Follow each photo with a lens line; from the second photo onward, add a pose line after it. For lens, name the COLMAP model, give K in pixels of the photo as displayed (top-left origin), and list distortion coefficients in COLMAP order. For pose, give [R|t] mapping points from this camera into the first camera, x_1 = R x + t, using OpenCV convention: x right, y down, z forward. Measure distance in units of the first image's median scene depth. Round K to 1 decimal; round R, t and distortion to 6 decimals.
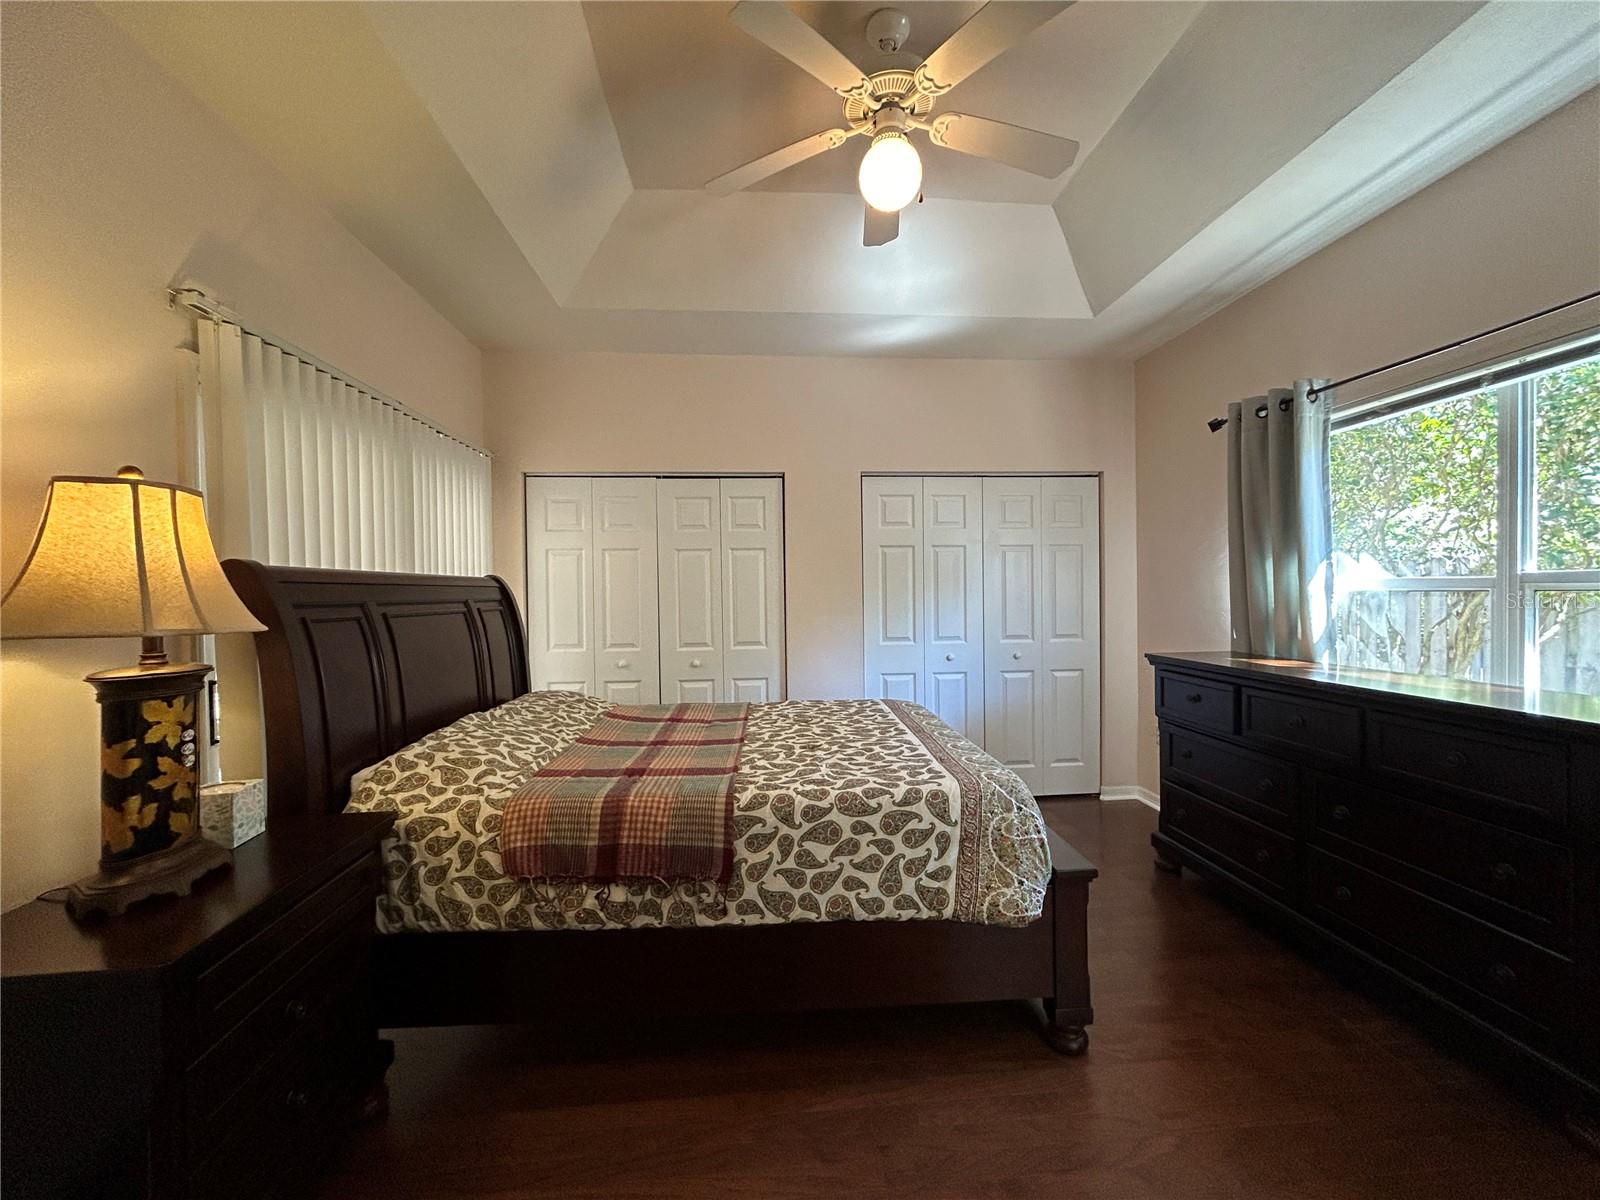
lens RADIAL K [[639.9, 0, 800.0], [0, 639.9, 600.0], [0, 0, 1]] dist [-0.009083, 0.007793]
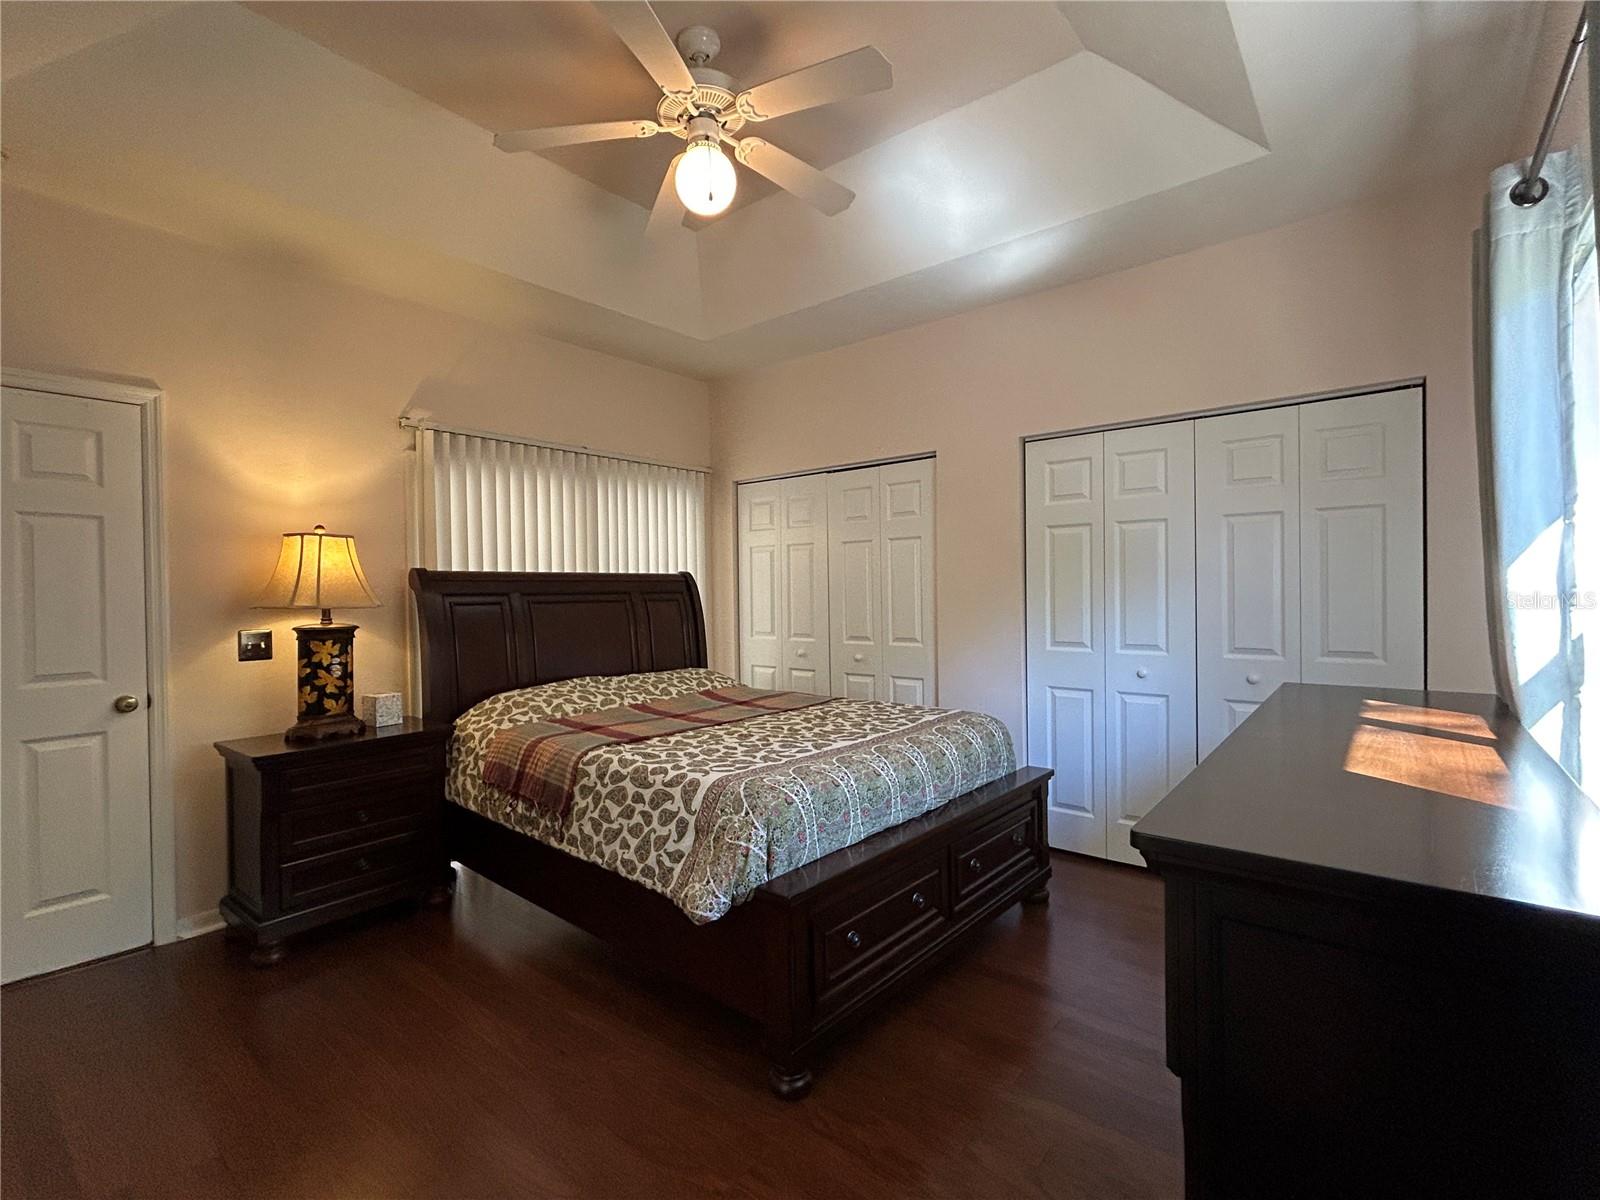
lens RADIAL K [[729.3, 0, 800.0], [0, 729.3, 600.0], [0, 0, 1]] dist [-0.001801, -0.000194]
pose [[0.720021, 0.012295, -0.693843, 1.189441], [-0.004650, 0.999906, 0.012892, -0.006512], [0.693937, -0.006056, 0.720010, 0.285018]]
